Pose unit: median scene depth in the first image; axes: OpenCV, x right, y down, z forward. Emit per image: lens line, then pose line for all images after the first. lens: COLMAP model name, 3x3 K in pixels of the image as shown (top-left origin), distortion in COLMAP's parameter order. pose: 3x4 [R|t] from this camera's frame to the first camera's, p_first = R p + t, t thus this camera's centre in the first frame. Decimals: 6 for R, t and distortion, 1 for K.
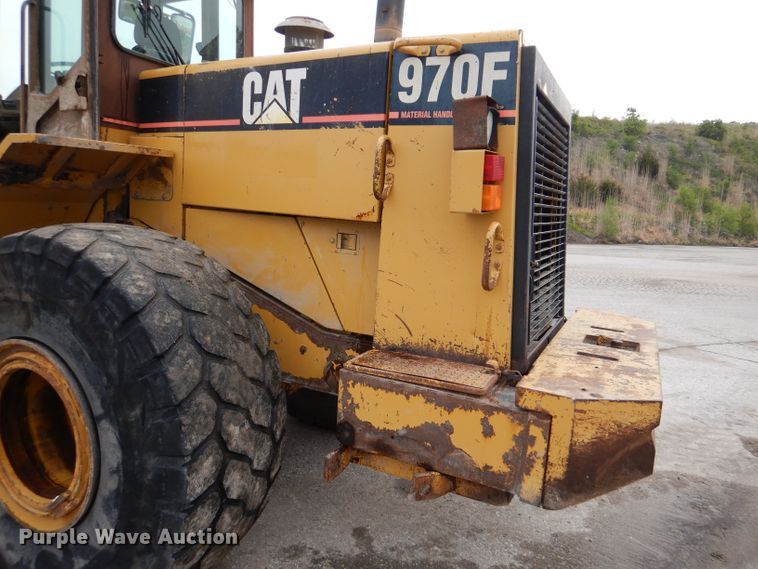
lens RADIAL K [[539.9, 0, 379.0], [0, 539.9, 284.5], [0, 0, 1]] dist [0.012385, 0.005165]
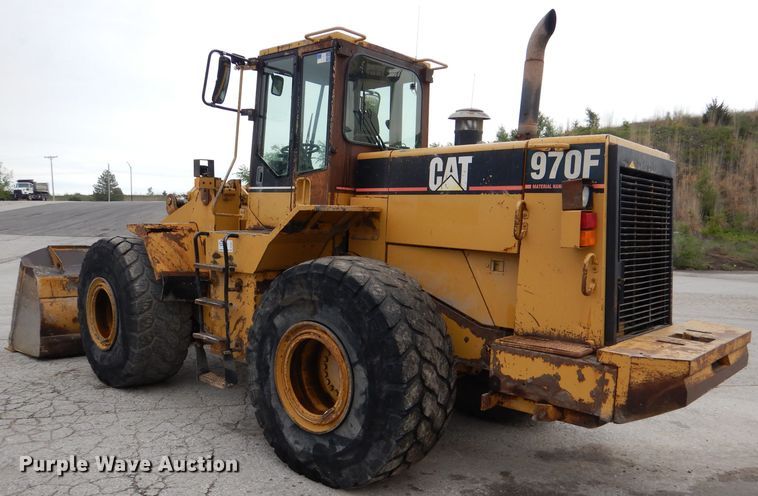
lens RADIAL K [[630.2, 0, 350.0], [0, 630.2, 291.5], [0, 0, 1]] dist [0.001561, -0.000337]
pose [[0.954894, 0.007187, -0.296859, 0.085552], [-0.021240, 0.998800, -0.044141, 0.094263], [0.296185, 0.048455, 0.953901, -0.973479]]
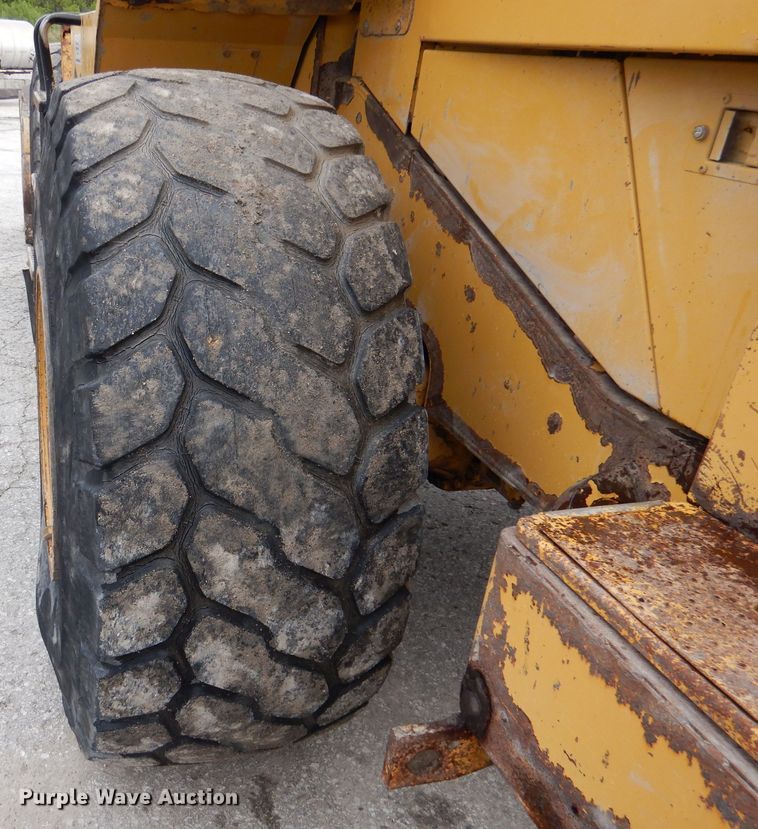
lens RADIAL K [[785.8, 0, 208.0], [0, 785.8, 413.4], [0, 0, 1]] dist [0.011631, 0.009959]
pose [[0.637520, 0.306248, -0.706951, 0.135643], [-0.131366, 0.947374, 0.291934, -0.028032], [0.759151, -0.093244, 0.644201, 0.567267]]
